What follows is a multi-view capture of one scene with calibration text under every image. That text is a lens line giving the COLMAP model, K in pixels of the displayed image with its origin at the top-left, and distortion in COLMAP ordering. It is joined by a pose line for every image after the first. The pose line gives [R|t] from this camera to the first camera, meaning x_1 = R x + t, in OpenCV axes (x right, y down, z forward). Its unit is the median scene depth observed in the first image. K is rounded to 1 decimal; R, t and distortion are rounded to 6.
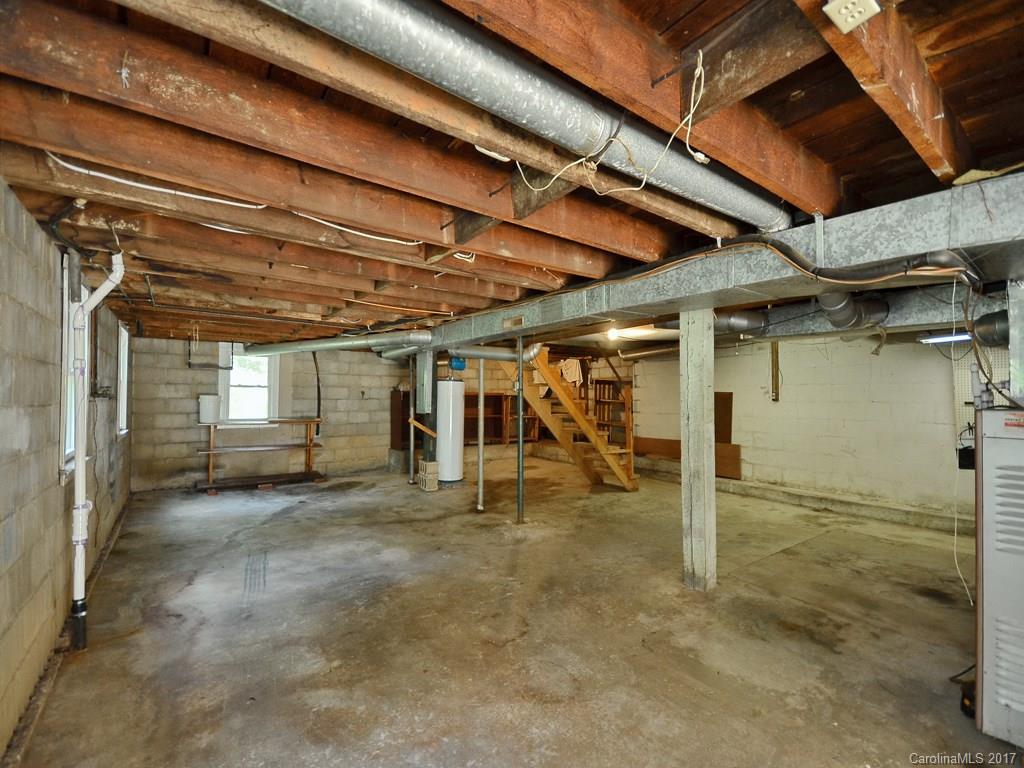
lens RADIAL K [[450.3, 0, 518.4], [0, 450.3, 390.3], [0, 0, 1]] dist [0.001798, 0.000027]
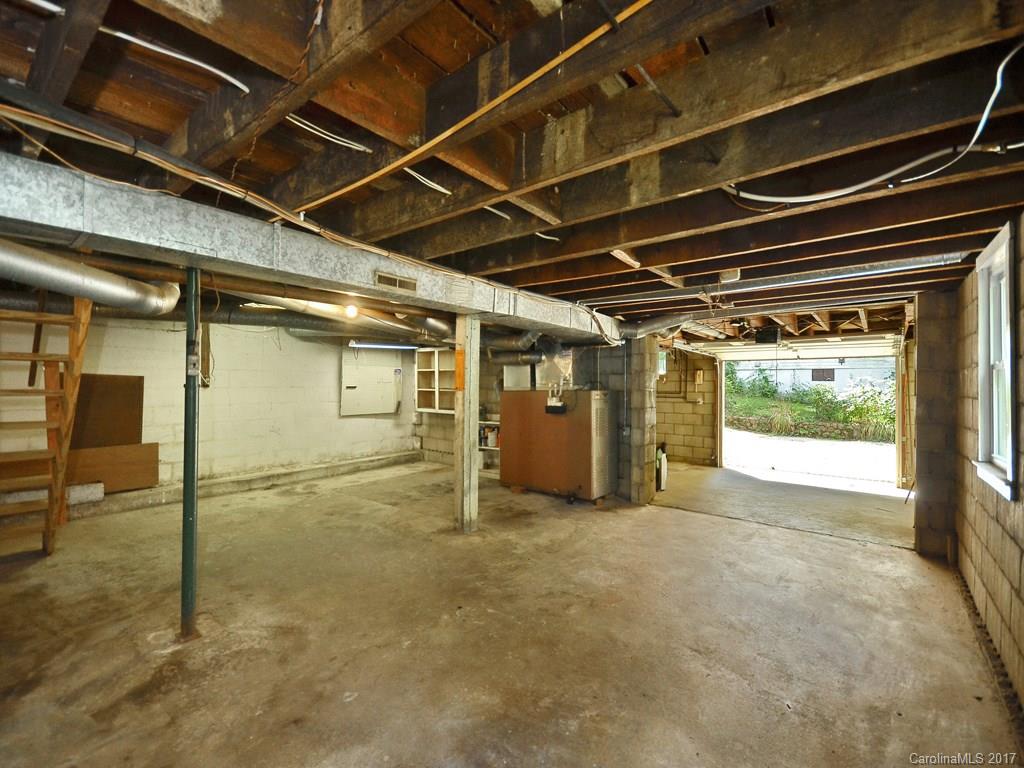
lens RADIAL K [[450.3, 0, 518.4], [0, 450.3, 390.3], [0, 0, 1]] dist [0.001798, 0.000027]
pose [[-0.264335, -0.020984, 0.964202, -0.834712], [-0.021690, 0.999640, 0.015808, 0.003279], [-0.964187, -0.016735, -0.264695, 1.127383]]
